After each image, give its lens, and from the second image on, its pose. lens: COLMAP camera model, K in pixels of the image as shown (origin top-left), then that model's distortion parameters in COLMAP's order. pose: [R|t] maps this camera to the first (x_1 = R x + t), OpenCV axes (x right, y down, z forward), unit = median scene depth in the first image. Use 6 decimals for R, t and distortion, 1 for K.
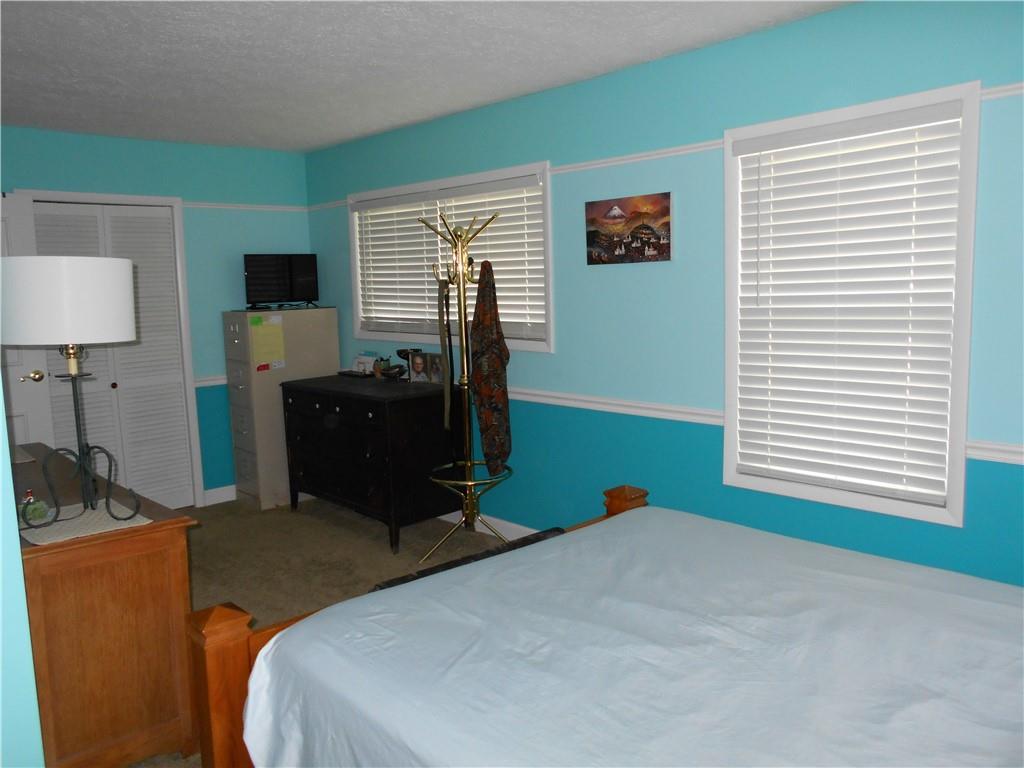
lens RADIAL K [[821.5, 0, 512.0], [0, 821.5, 384.0], [0, 0, 1]] dist [-0.021280, 0.007145]
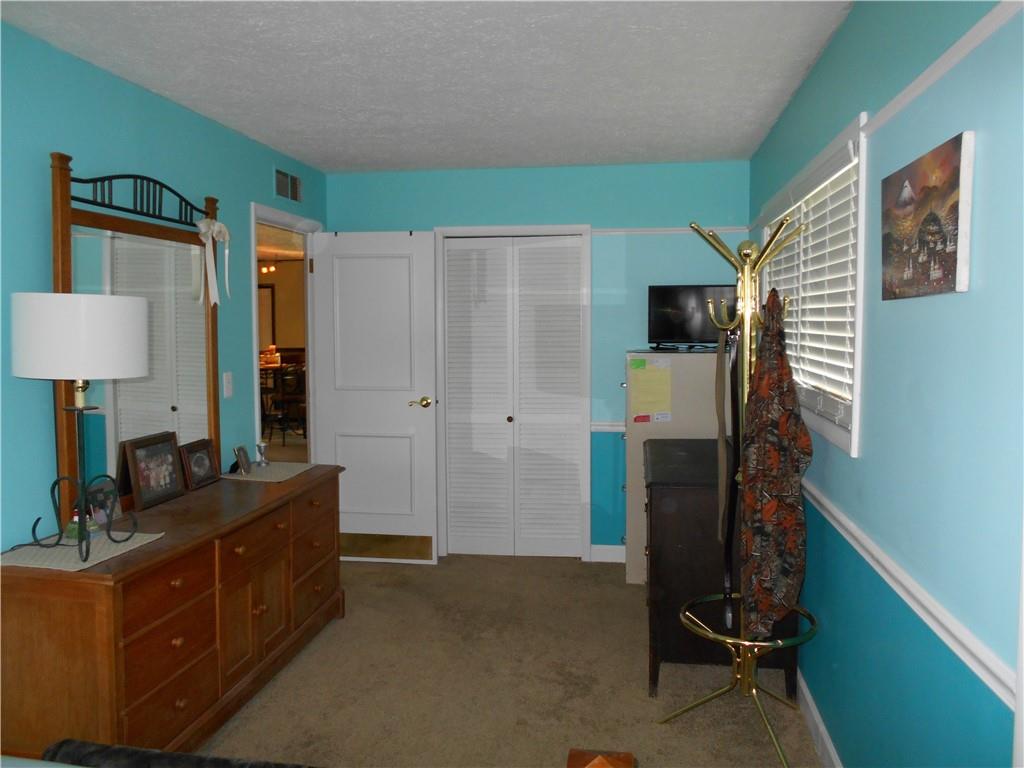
lens RADIAL K [[805.9, 0, 511.7], [0, 805.9, 401.9], [0, 0, 1]] dist [-0.001827, 0.003813]
pose [[0.598878, 0.102474, -0.794257, 0.341715], [-0.113338, 0.992642, 0.042611, -0.071585], [0.792780, 0.064501, 0.606086, 0.477471]]
